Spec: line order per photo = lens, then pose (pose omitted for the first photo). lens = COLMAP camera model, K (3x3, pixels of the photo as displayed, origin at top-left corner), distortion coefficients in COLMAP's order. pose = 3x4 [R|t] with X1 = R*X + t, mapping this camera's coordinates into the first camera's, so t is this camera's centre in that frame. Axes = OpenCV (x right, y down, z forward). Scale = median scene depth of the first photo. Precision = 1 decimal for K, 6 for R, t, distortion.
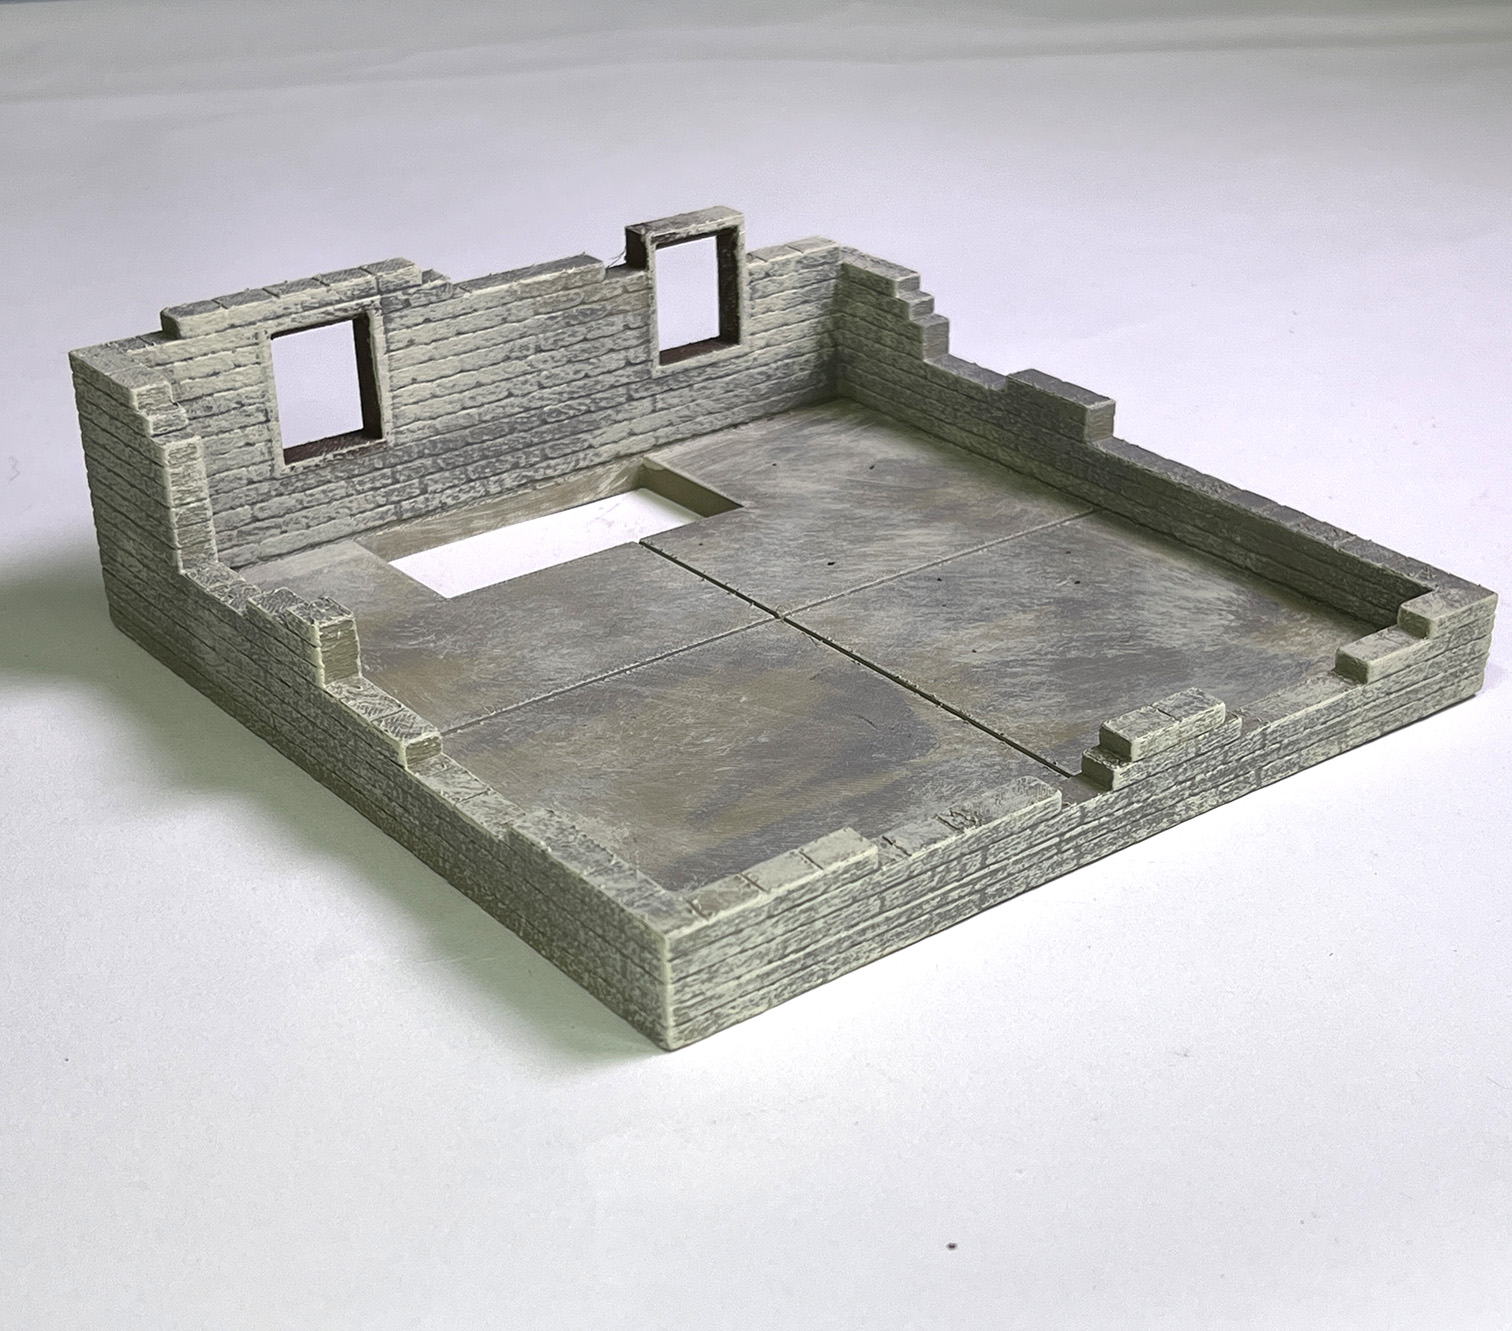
lens RADIAL K [[2585.2, 0, 796.7], [0, 2585.2, 670.0], [0, 0, 1]] dist [0.192749, -1.150767]
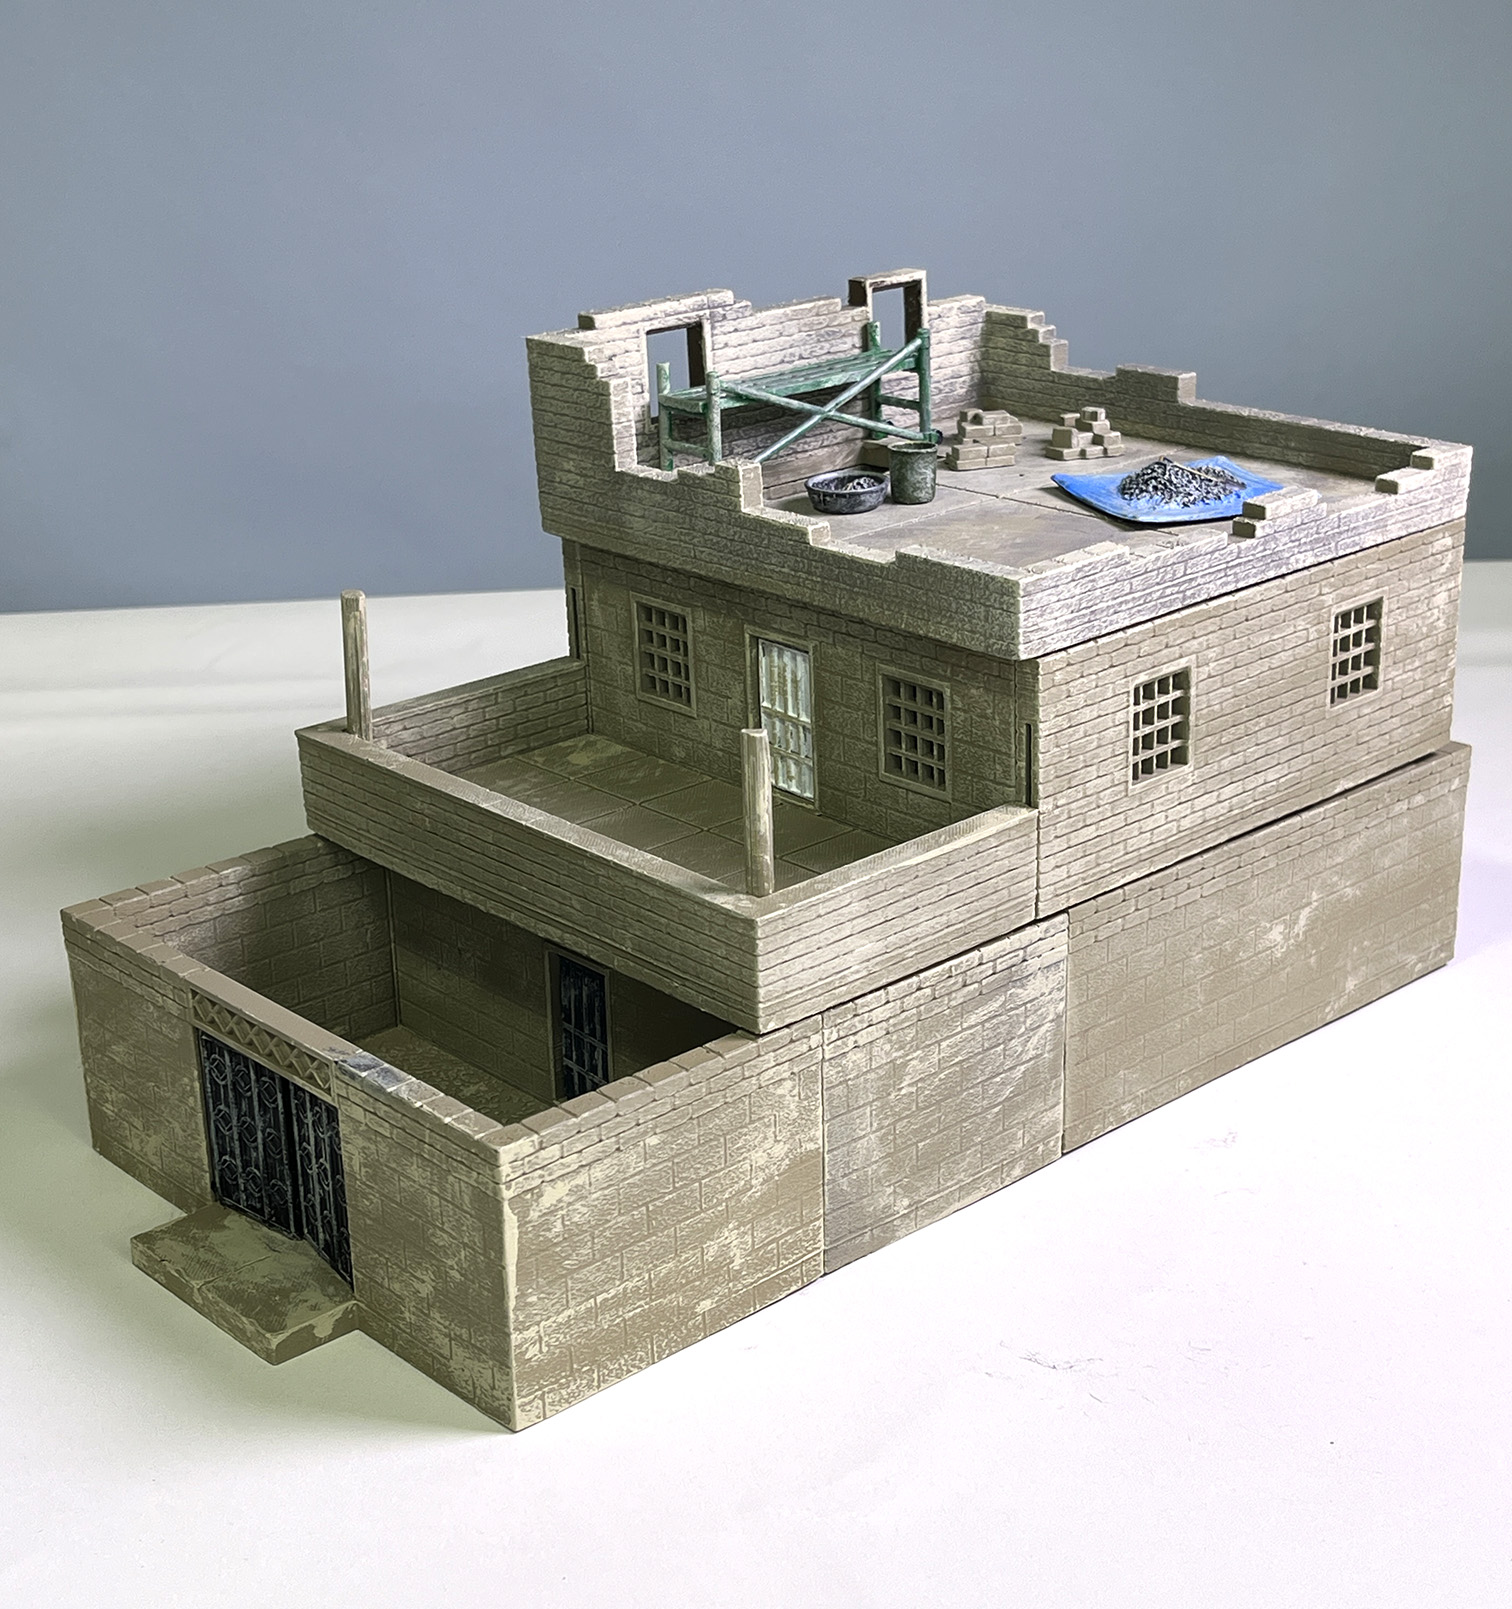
lens RADIAL K [[2572.9, 0, 809.3], [0, 2572.9, 803.9], [0, 0, 1]] dist [0.156473, -1.030688]
pose [[0.996845, -0.050097, 0.061569, -0.223042], [0.055828, 0.993894, -0.095177, 0.299512], [-0.056425, 0.098313, 0.993555, -0.471452]]
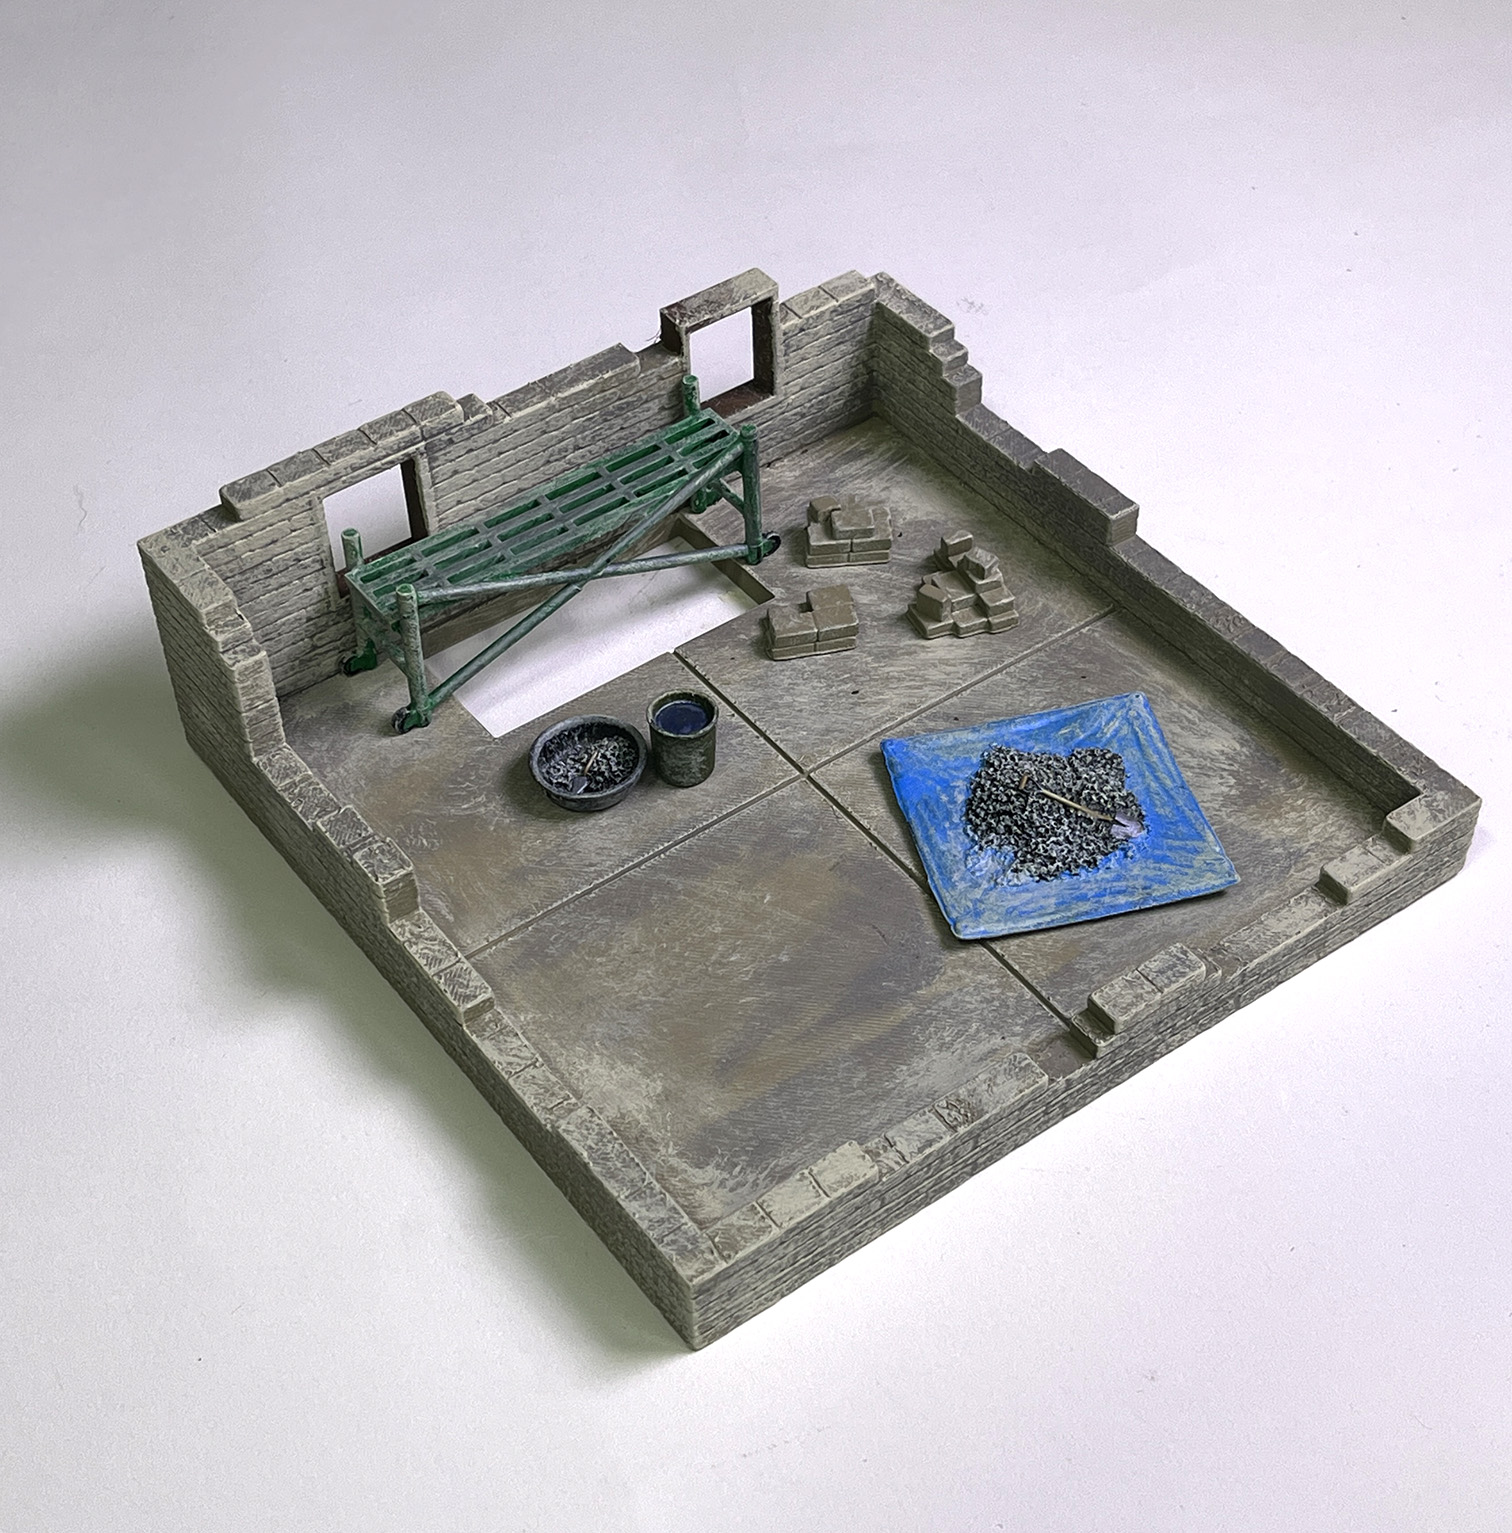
lens RADIAL K [[2741.6, 0, 686.0], [0, 2741.6, 760.7], [0, 0, 1]] dist [0.170756, -1.051637]
pose [[0.997853, 0.014351, -0.063908, 0.017515], [0.004796, 0.957073, 0.289807, -0.364410], [0.065324, -0.289491, 0.954949, -0.086490]]
